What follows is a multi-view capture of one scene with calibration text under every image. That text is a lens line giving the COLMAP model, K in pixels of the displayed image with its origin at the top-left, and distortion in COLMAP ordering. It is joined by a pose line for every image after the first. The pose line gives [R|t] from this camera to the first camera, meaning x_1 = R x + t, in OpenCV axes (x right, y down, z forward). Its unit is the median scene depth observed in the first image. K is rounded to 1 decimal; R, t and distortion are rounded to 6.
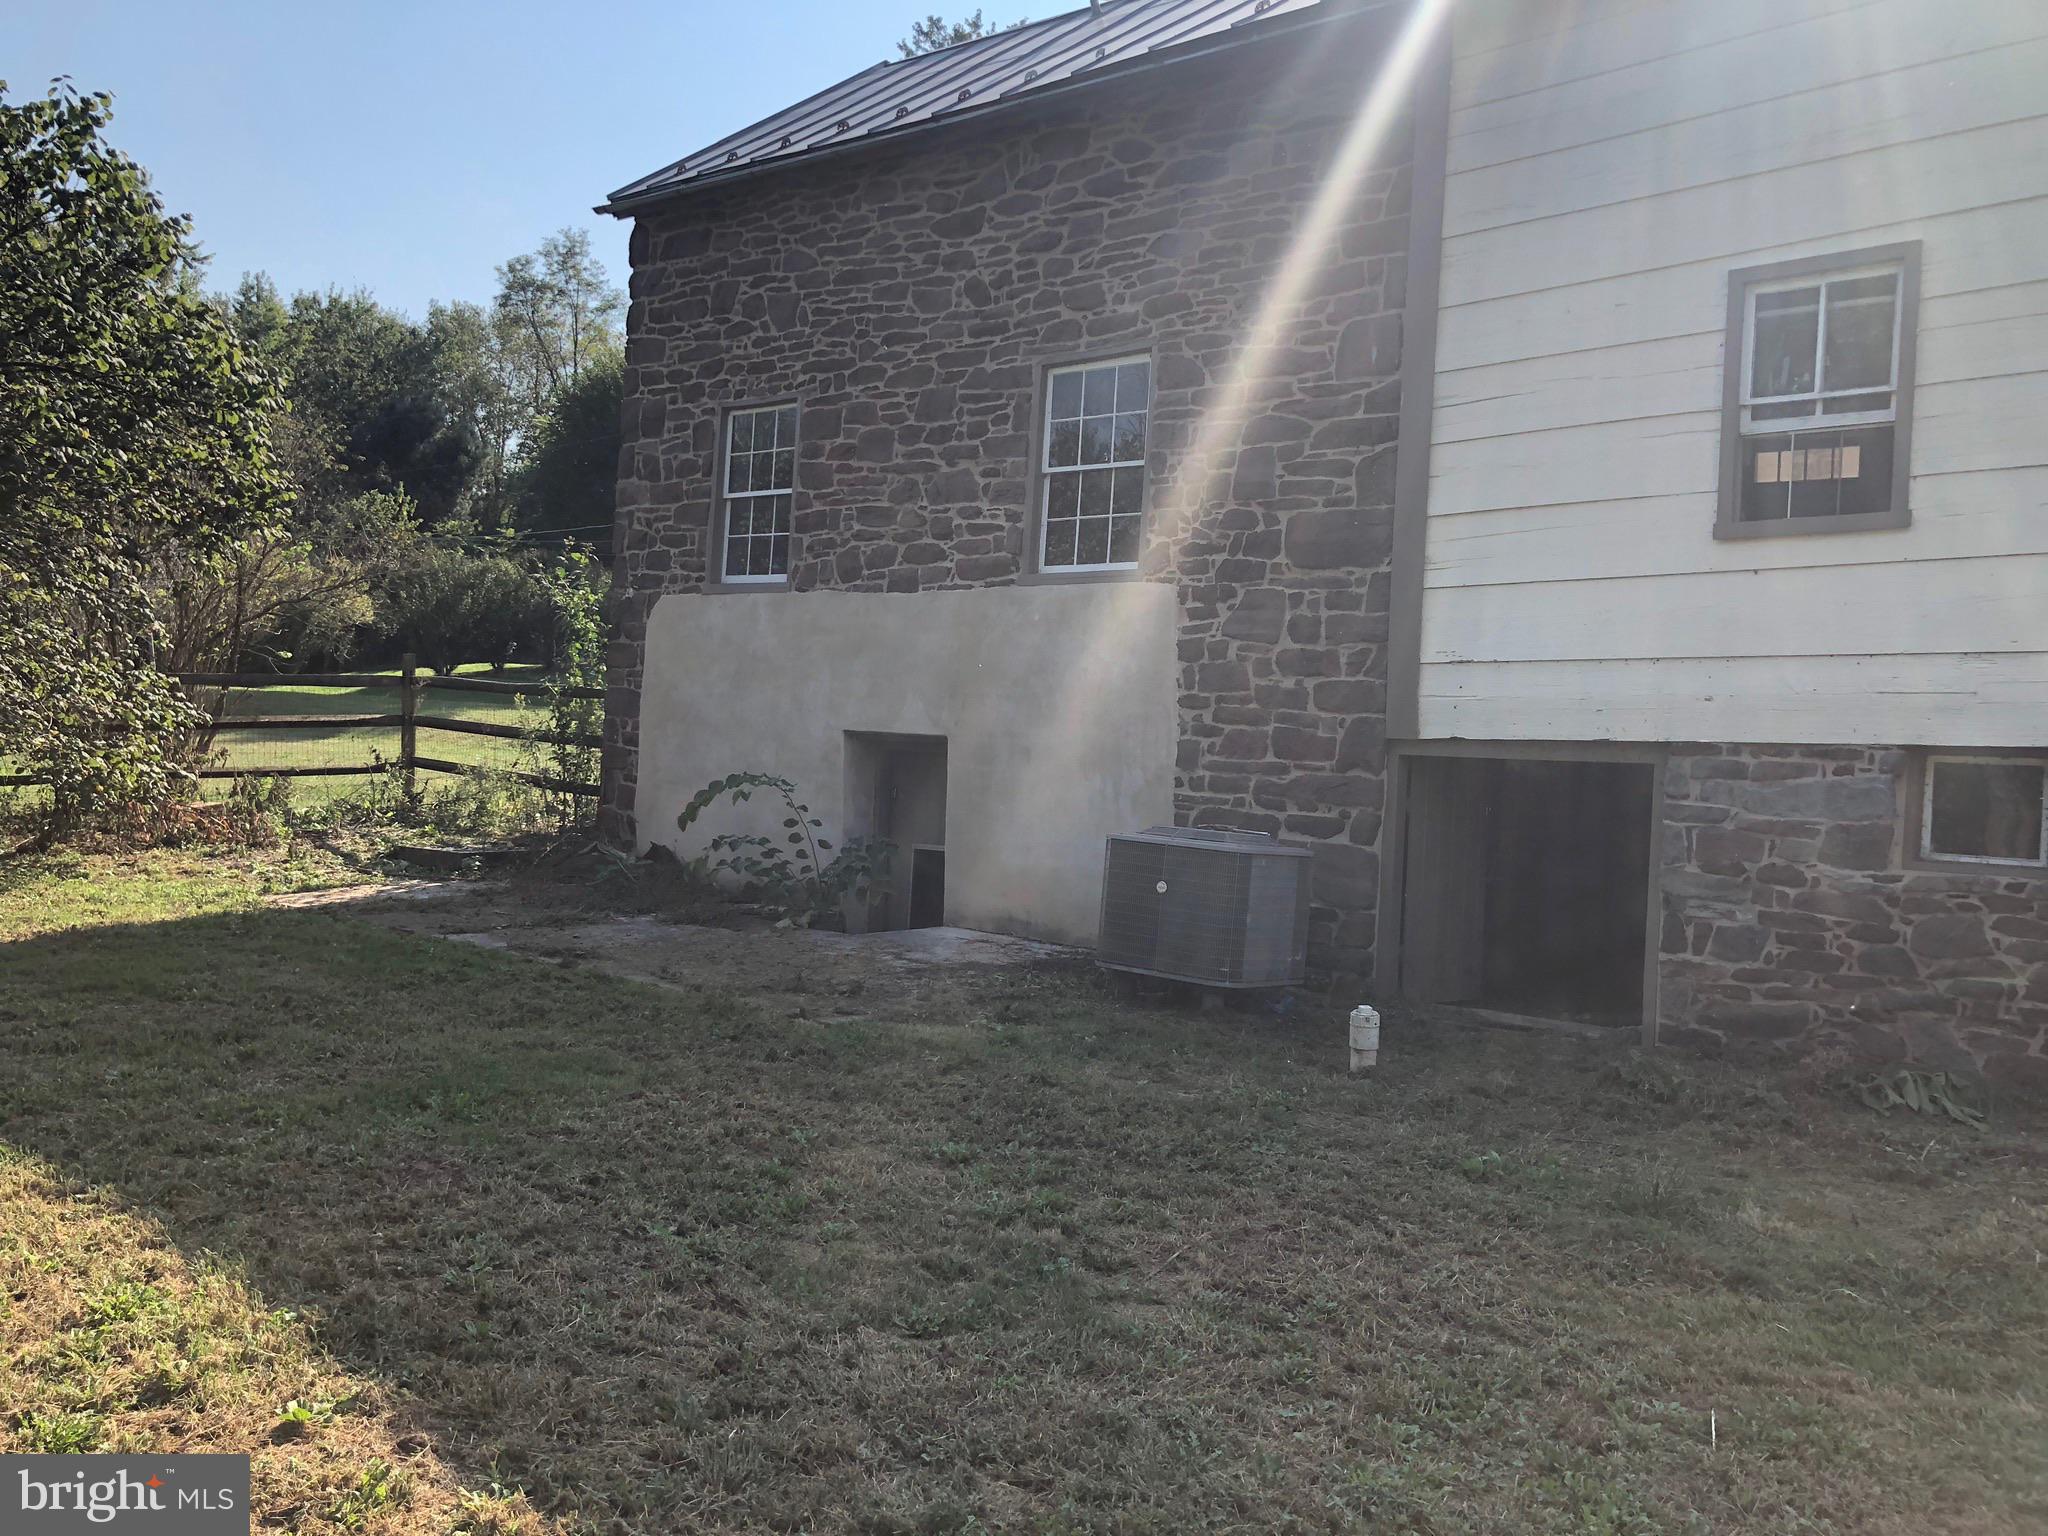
lens RADIAL K [[1620.5, 0, 1028.4], [0, 1620.5, 838.3], [0, 0, 1]] dist [0.077674, -0.137387]
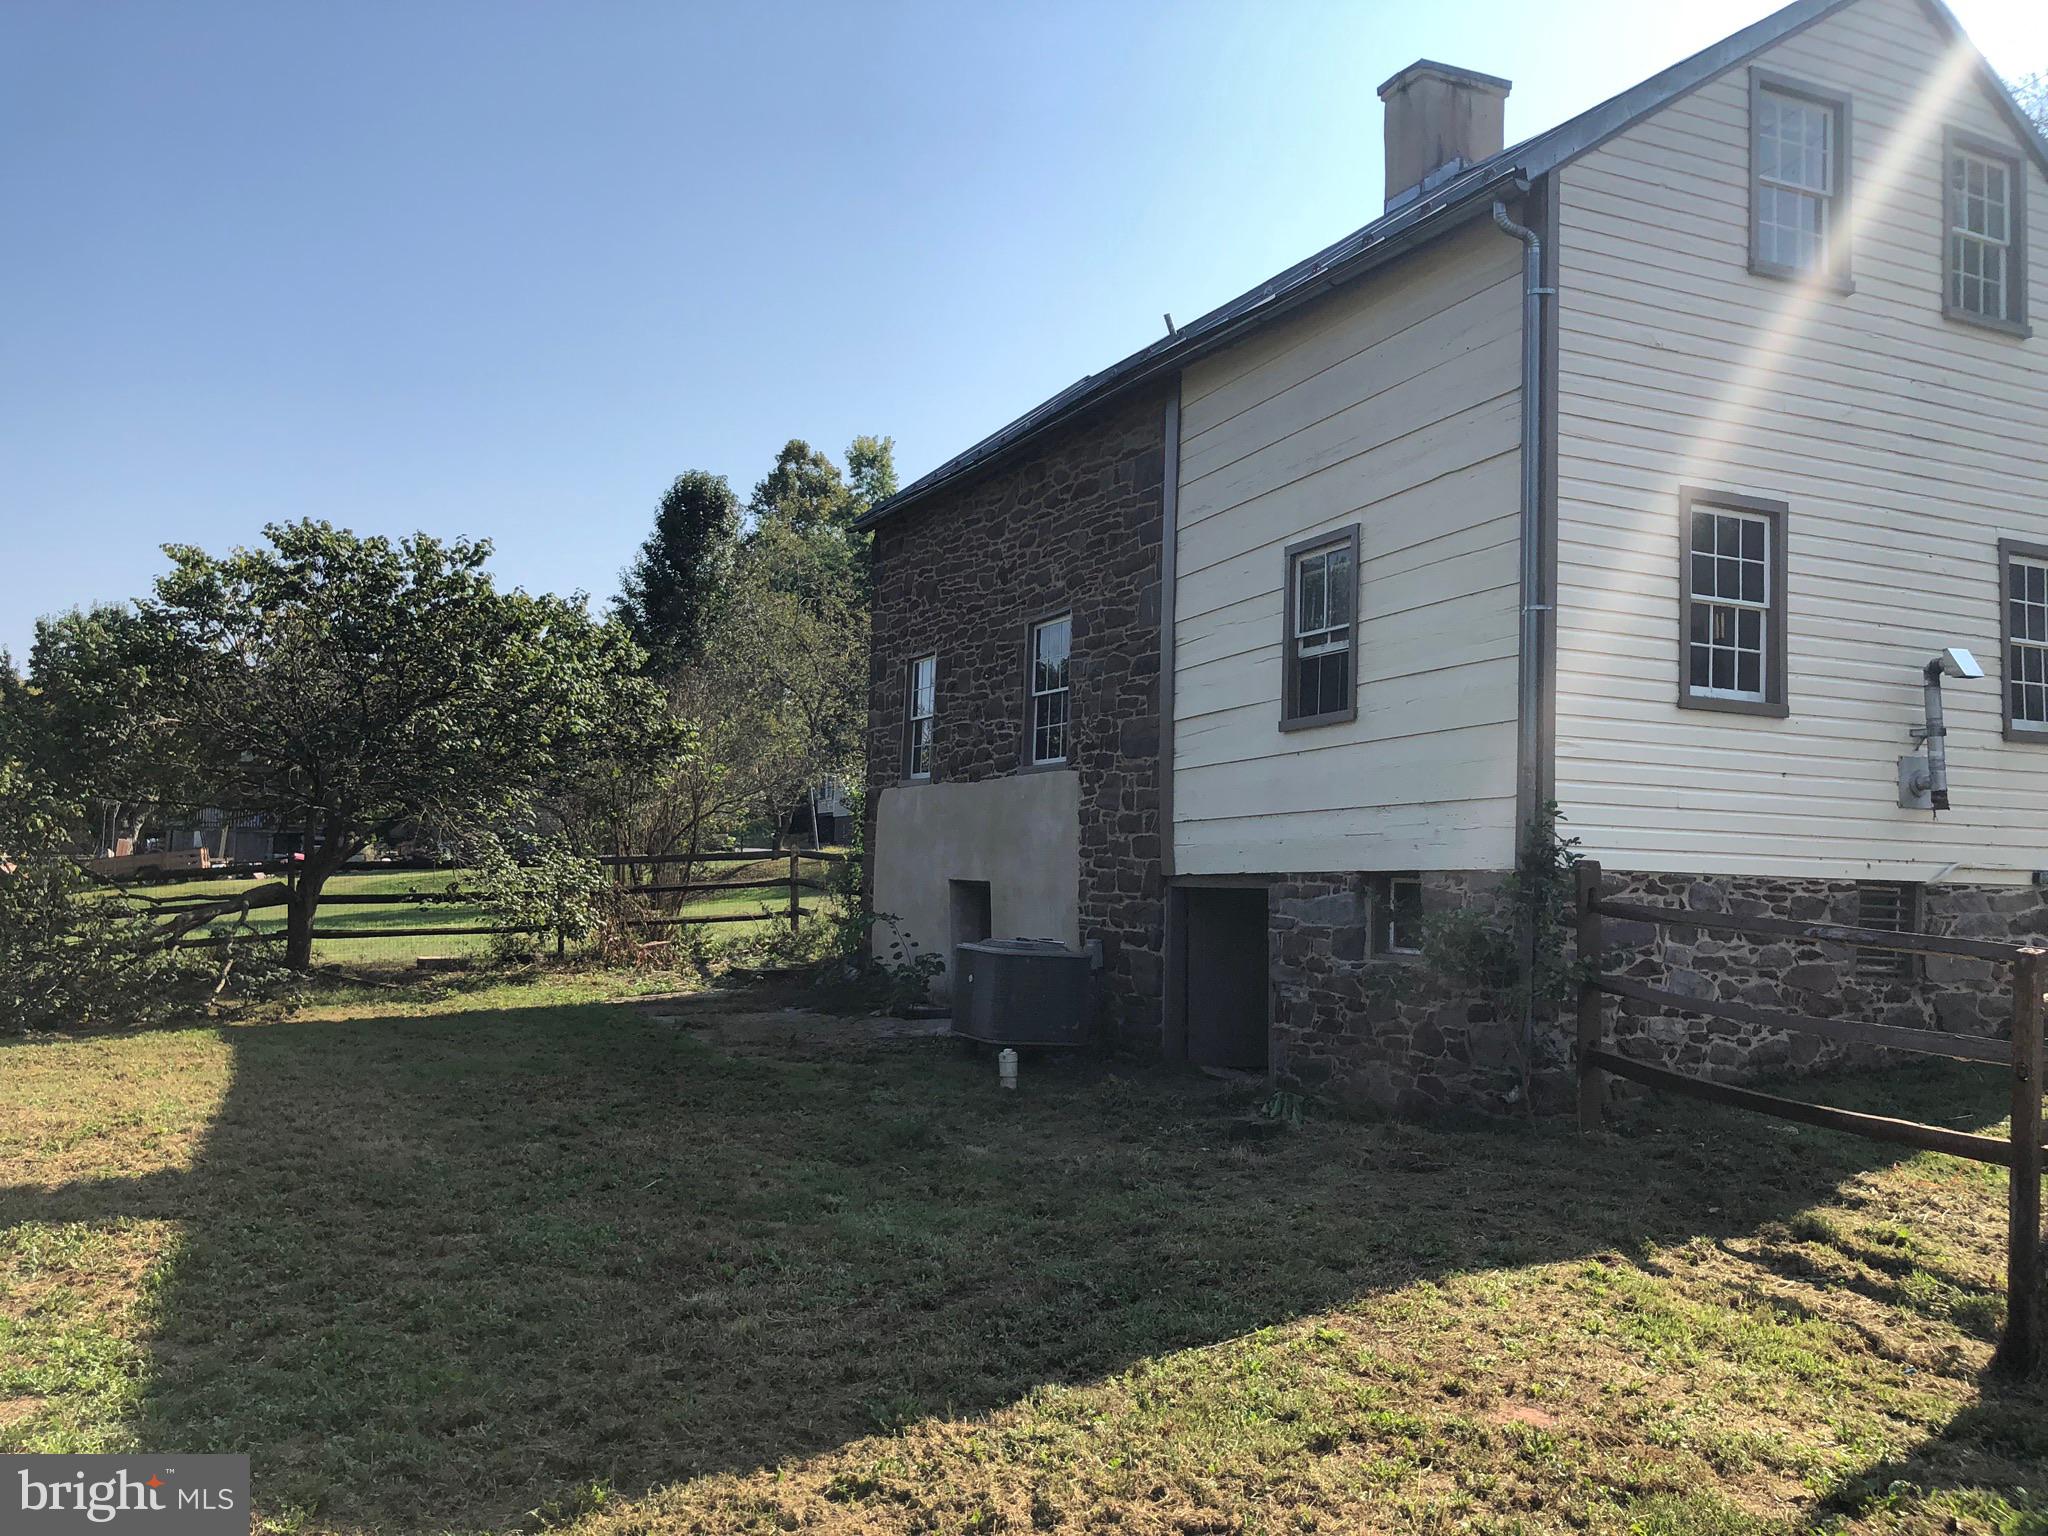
lens RADIAL K [[1620.5, 0, 1028.4], [0, 1620.5, 838.3], [0, 0, 1]] dist [0.077674, -0.137387]
pose [[0.901740, -0.047062, -0.429709, 0.737192], [0.010678, 0.996178, -0.086693, 0.028354], [0.432147, 0.073586, 0.898796, -0.331948]]
